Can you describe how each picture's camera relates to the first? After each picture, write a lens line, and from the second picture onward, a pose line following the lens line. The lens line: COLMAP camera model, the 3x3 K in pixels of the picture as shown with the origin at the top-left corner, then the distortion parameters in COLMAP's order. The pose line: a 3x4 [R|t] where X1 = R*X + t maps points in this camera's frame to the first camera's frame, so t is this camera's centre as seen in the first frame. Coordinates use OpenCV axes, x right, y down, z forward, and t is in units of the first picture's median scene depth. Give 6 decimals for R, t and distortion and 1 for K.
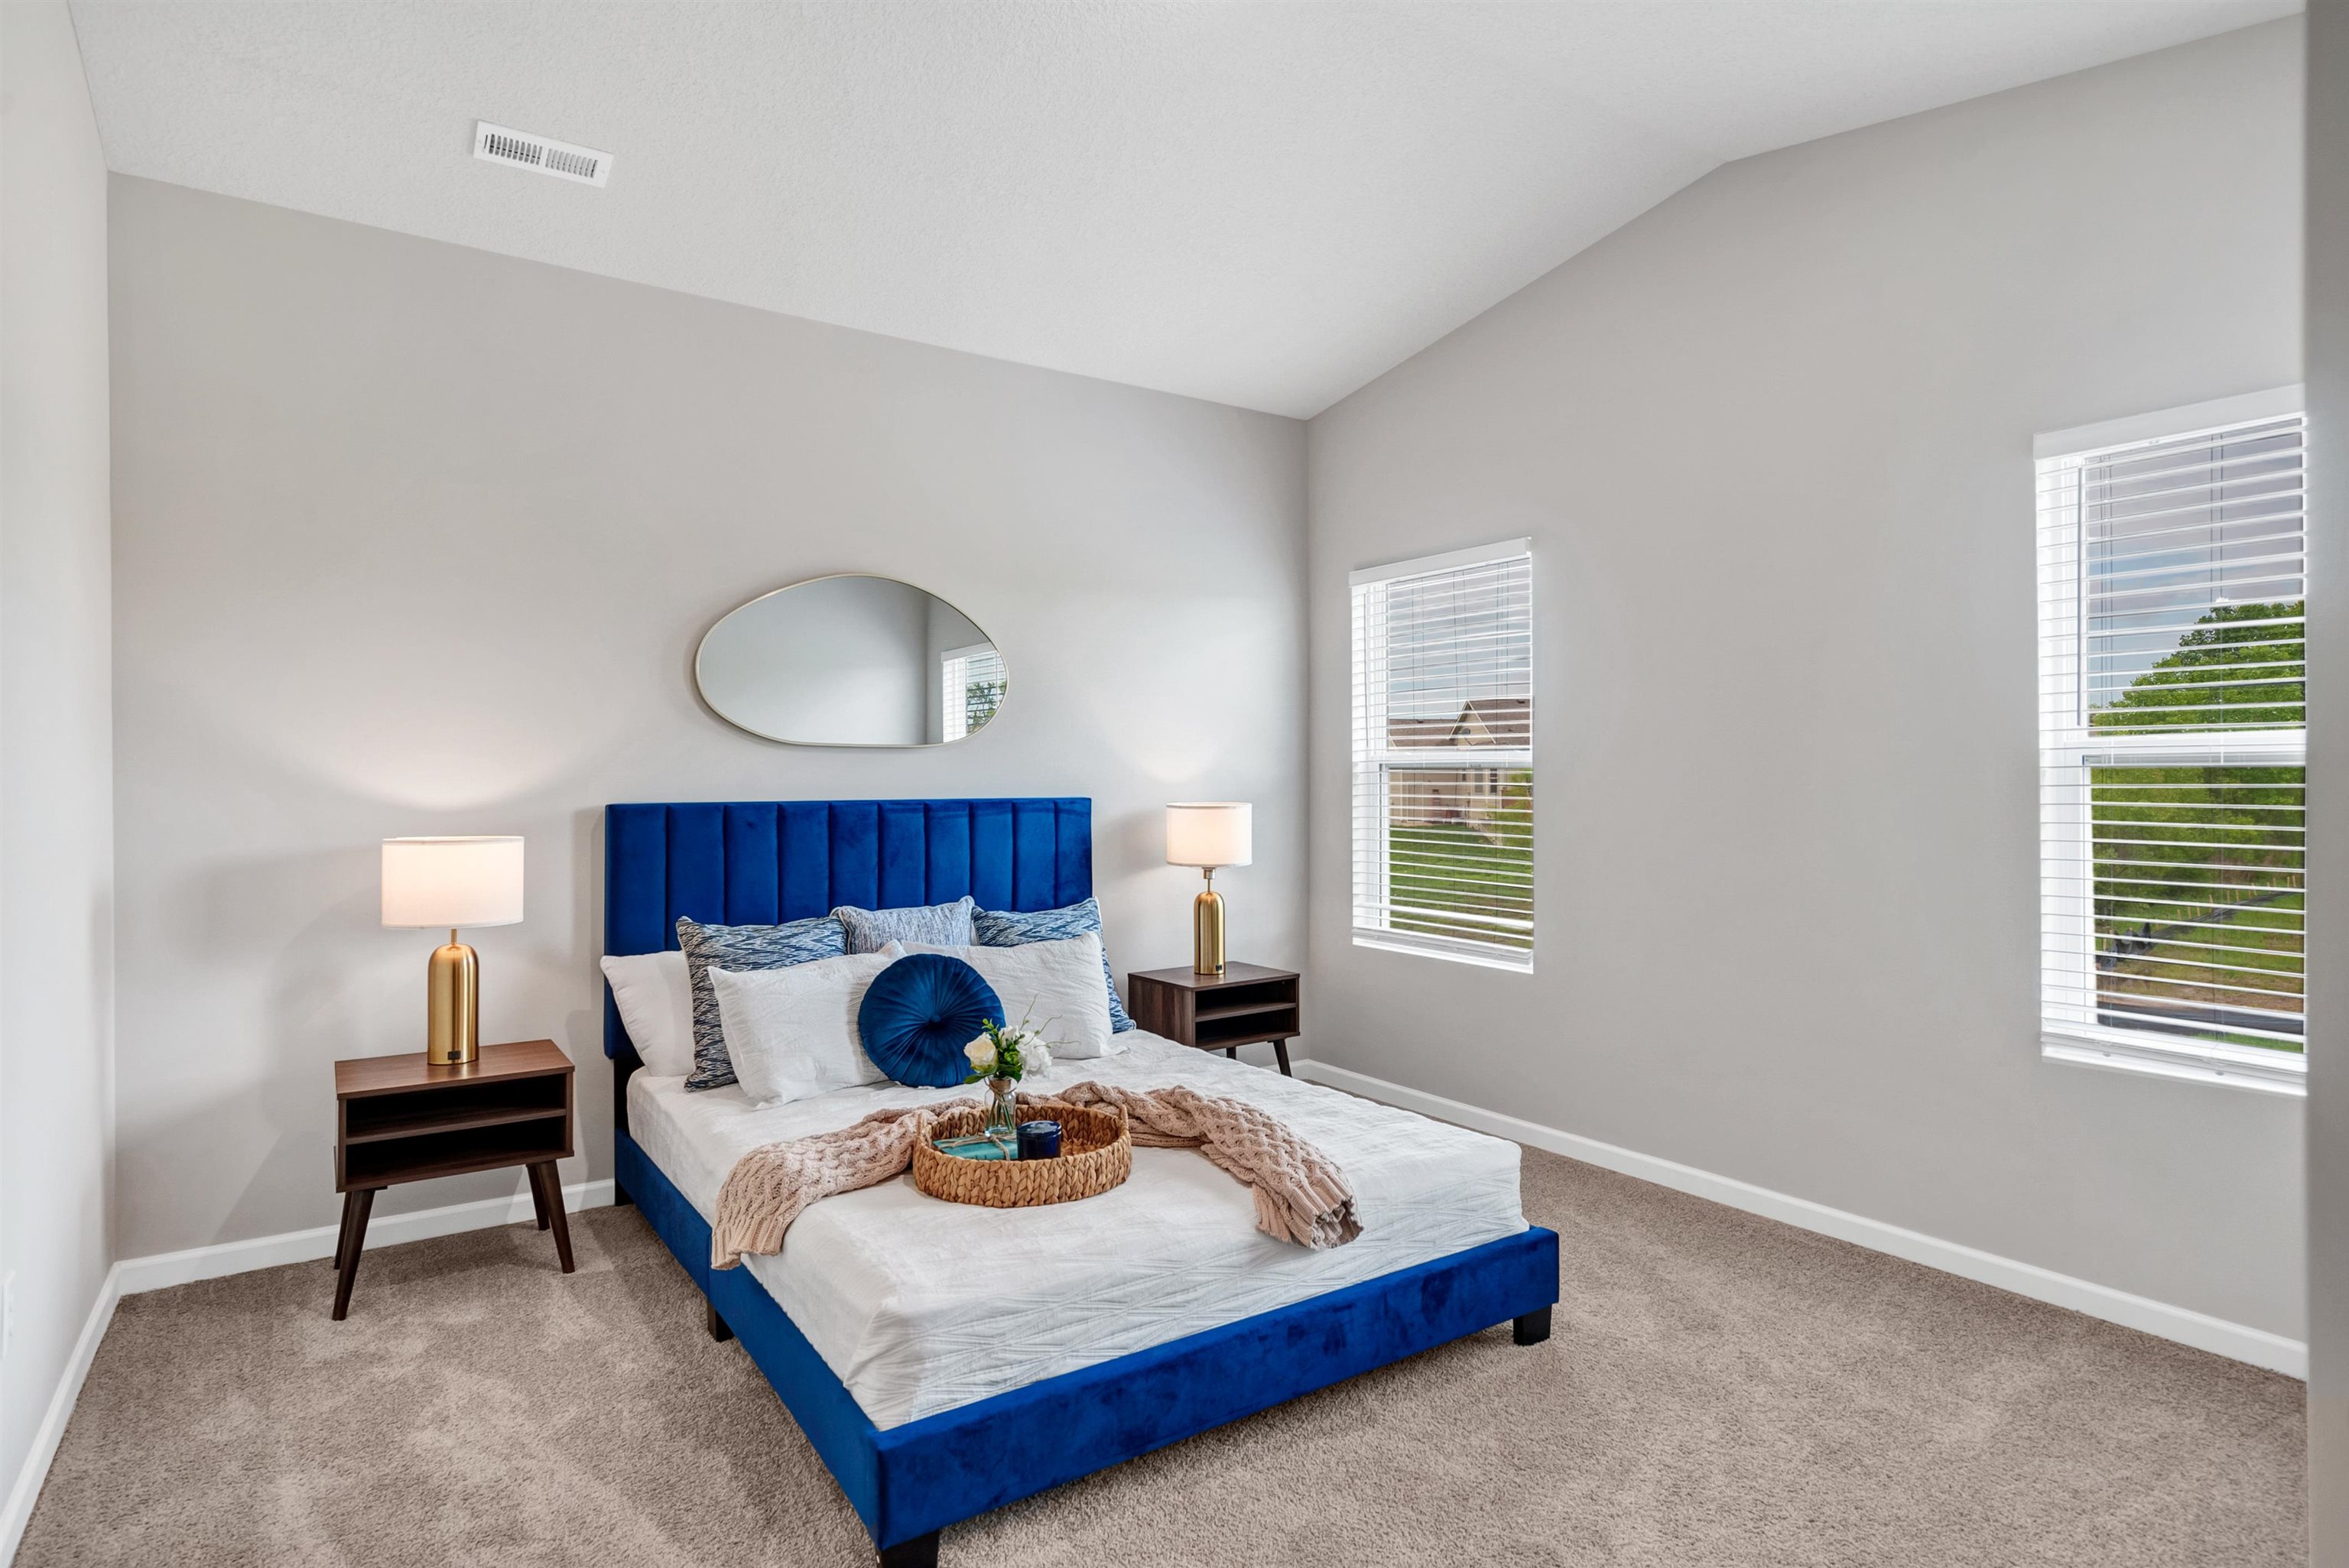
lens RADIAL K [[1268.1, 0, 1174.5], [0, 1268.1, 784.0], [0, 0, 1]] dist [-0.000118, -0.000112]
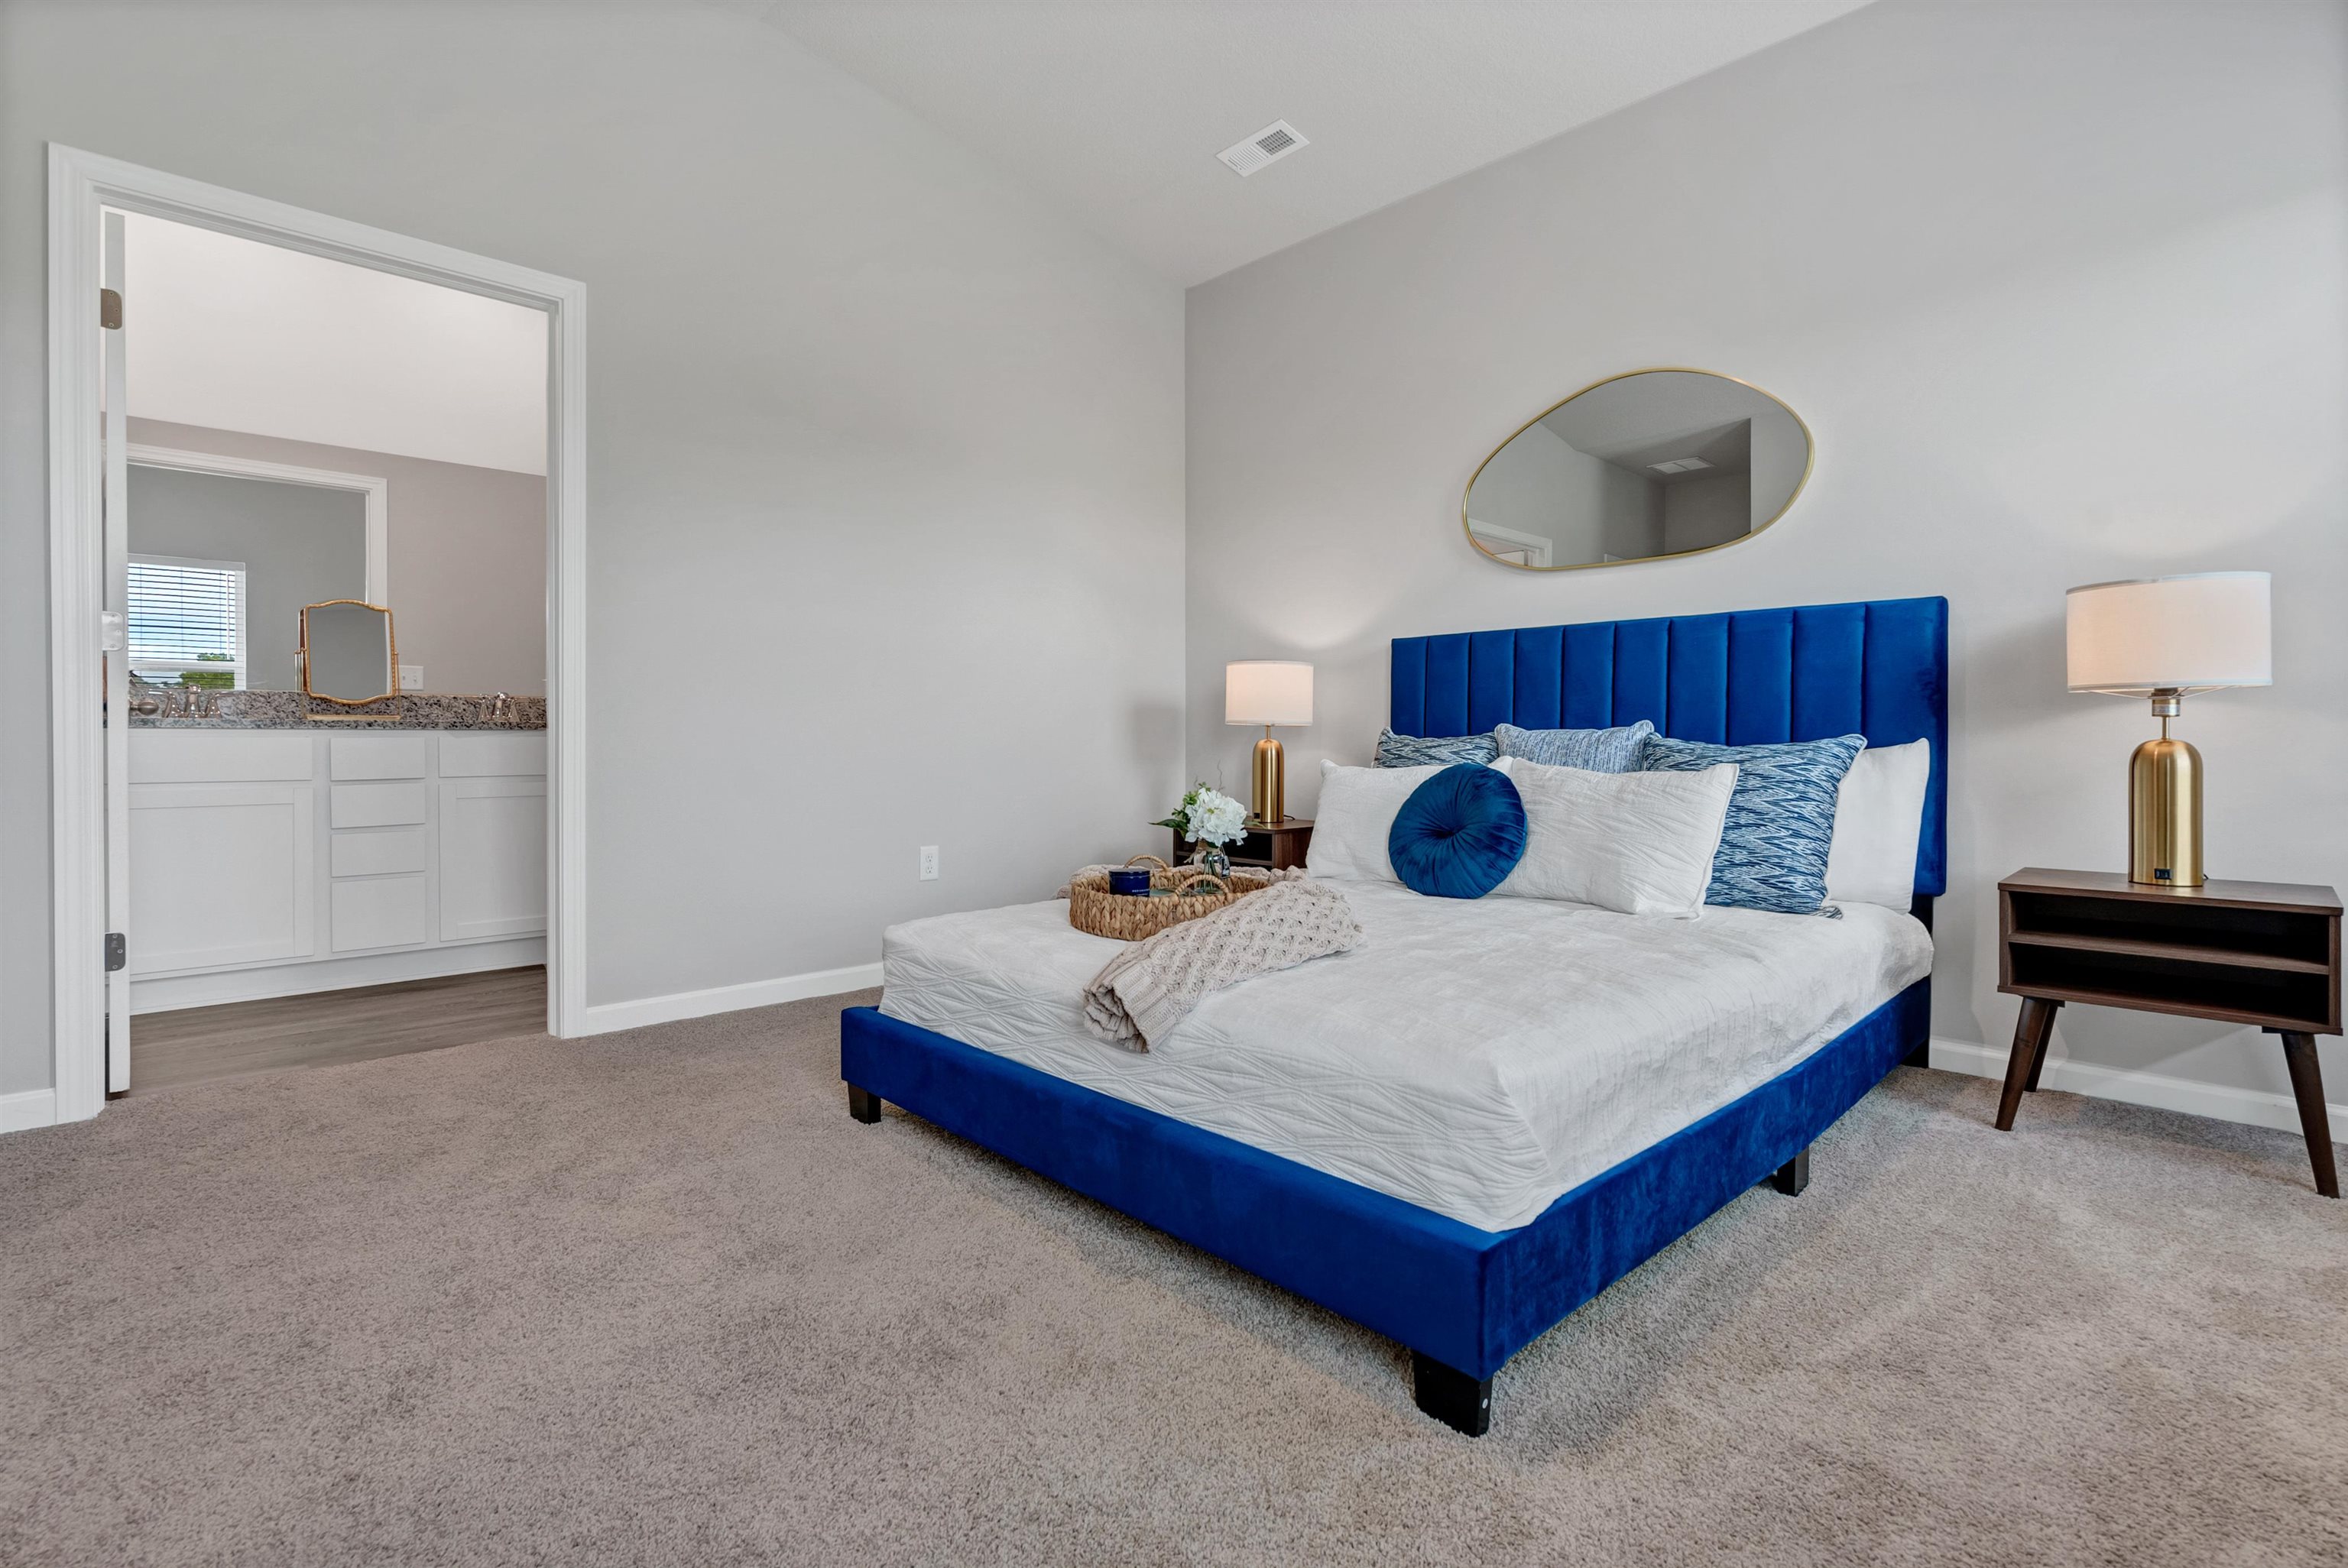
lens RADIAL K [[1084.0, 0, 1166.3], [0, 1084.0, 770.9], [0, 0, 1]] dist [0.001479, 0.000138]
pose [[0.156396, 0.030961, -0.987209, 0.542558], [-0.007300, 0.999518, 0.030190, 0.110010], [0.987668, 0.002485, 0.156546, 0.610549]]
